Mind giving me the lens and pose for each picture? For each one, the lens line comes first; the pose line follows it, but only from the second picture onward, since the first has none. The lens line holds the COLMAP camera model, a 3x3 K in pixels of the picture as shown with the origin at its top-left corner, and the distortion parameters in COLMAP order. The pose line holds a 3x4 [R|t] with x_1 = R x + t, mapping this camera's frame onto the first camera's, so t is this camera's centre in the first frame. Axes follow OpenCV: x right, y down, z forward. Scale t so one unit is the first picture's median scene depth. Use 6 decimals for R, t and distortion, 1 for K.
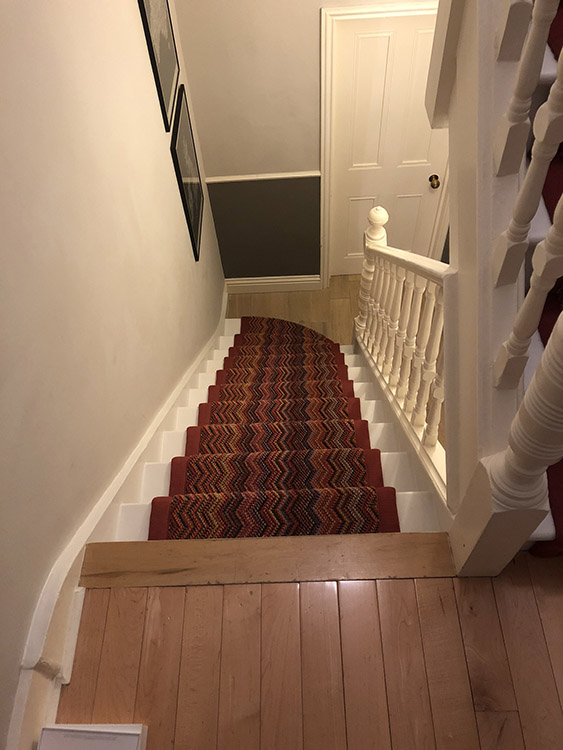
lens RADIAL K [[623.0, 0, 281.3], [0, 623.0, 374.4], [0, 0, 1]] dist [0.062536, -0.006502]
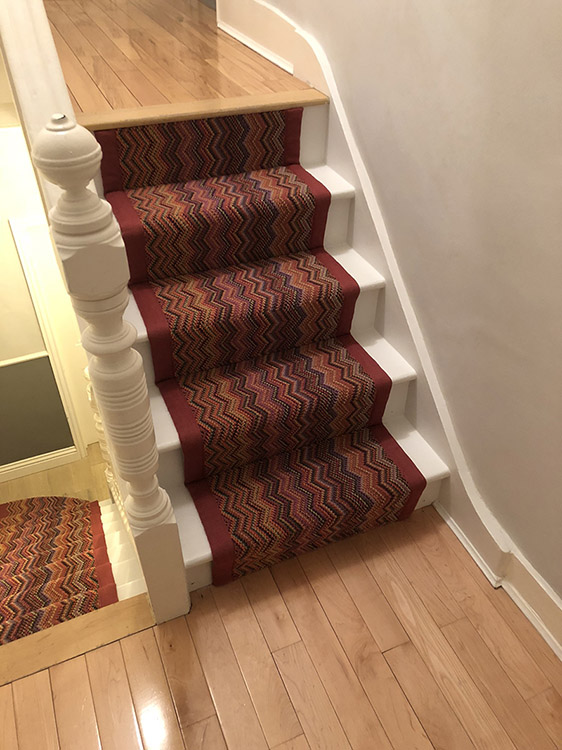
lens RADIAL K [[623.0, 0, 280.8], [0, 623.0, 376.6], [0, 0, 1]] dist [0.062536, -0.006502]
pose [[0.923723, -0.197142, 0.328438, 0.068227], [0.279900, 0.932720, -0.227354, 0.076267], [-0.261519, 0.301942, 0.916754, -0.088770]]
